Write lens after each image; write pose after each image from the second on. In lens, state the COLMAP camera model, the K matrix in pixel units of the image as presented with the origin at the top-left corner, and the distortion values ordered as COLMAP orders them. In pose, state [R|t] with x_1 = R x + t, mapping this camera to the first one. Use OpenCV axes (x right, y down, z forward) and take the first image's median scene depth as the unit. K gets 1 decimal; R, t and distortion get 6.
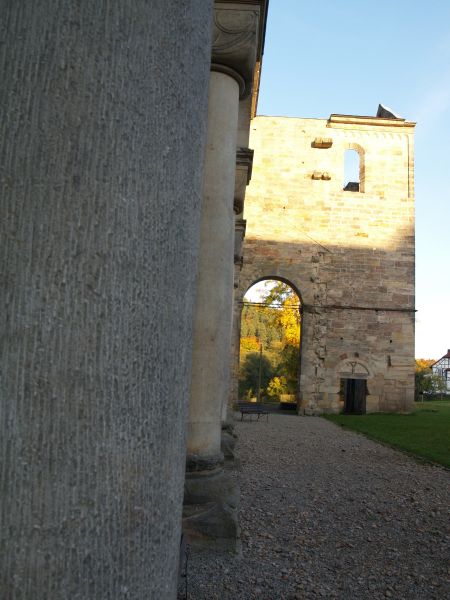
lens RADIAL K [[490.8, 0, 223.5], [0, 490.8, 302.5], [0, 0, 1]] dist [-0.126911, 0.074145]
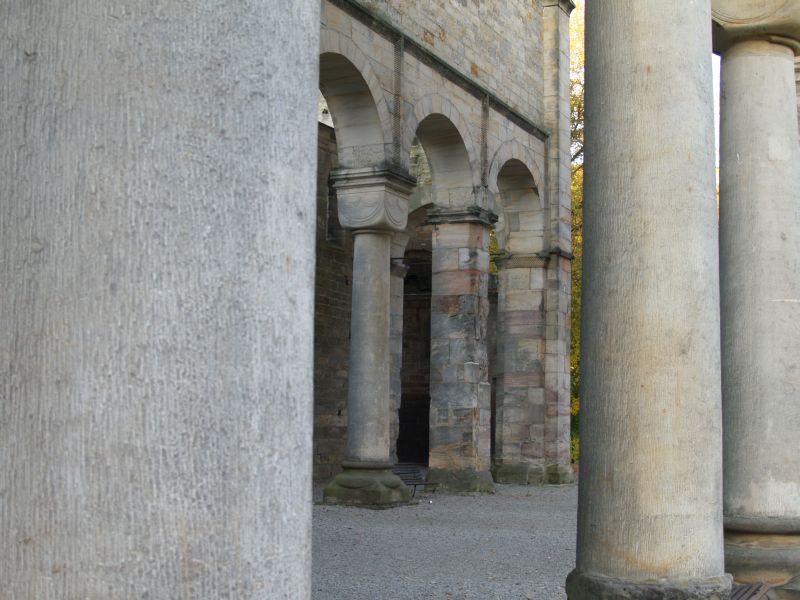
lens RADIAL K [[1157.1, 0, 400.5], [0, 1157.1, 299.6], [0, 0, 1]] dist [-0.109813, 0.000000]
pose [[0.900672, -0.090265, -0.425020, 1.560129], [0.107151, 0.994115, 0.015939, -0.191889], [0.421080, -0.059897, 0.905043, -1.302506]]
